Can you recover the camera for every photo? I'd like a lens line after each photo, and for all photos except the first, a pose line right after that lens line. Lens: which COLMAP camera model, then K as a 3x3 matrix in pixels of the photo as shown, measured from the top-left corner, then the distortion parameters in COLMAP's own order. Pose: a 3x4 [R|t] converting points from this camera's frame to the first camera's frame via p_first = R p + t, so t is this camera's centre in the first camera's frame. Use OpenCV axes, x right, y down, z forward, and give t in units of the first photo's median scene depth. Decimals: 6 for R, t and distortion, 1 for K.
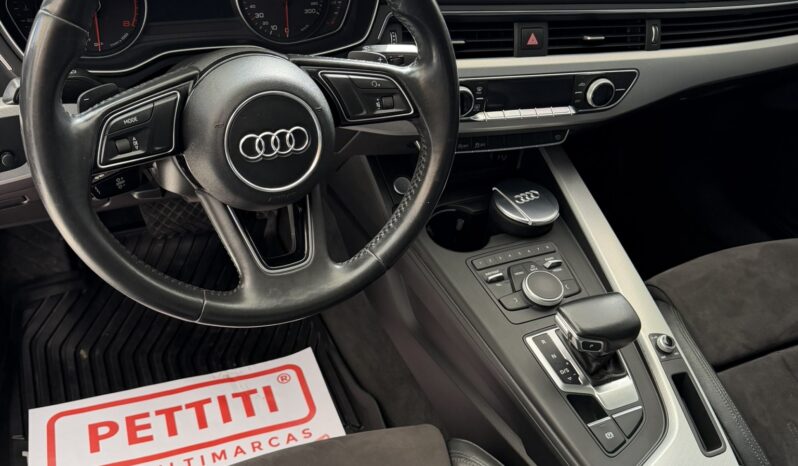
lens RADIAL K [[736.9, 0, 397.2], [0, 736.9, 233.4], [0, 0, 1]] dist [0.100605, -0.117487]
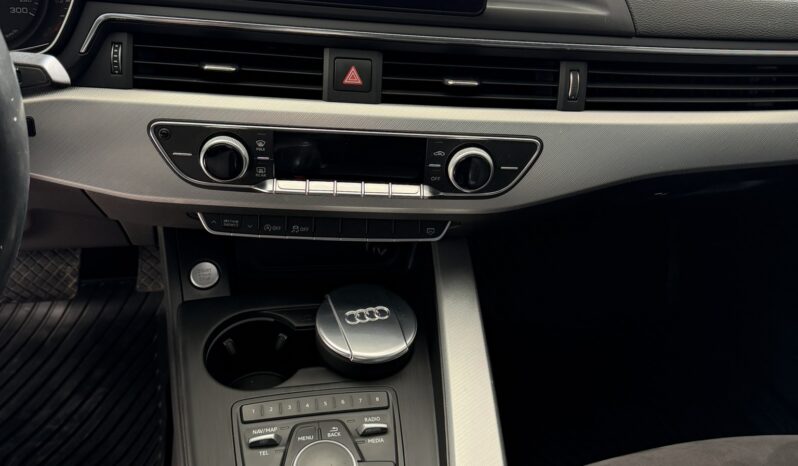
lens RADIAL K [[736.9, 0, 400.1], [0, 736.9, 235.1], [0, 0, 1]] dist [0.100605, -0.117487]
pose [[0.968470, 0.108278, -0.224369, 0.363731], [-0.127063, 0.989349, -0.071010, -0.081495], [0.214290, 0.097281, 0.971914, 0.384570]]
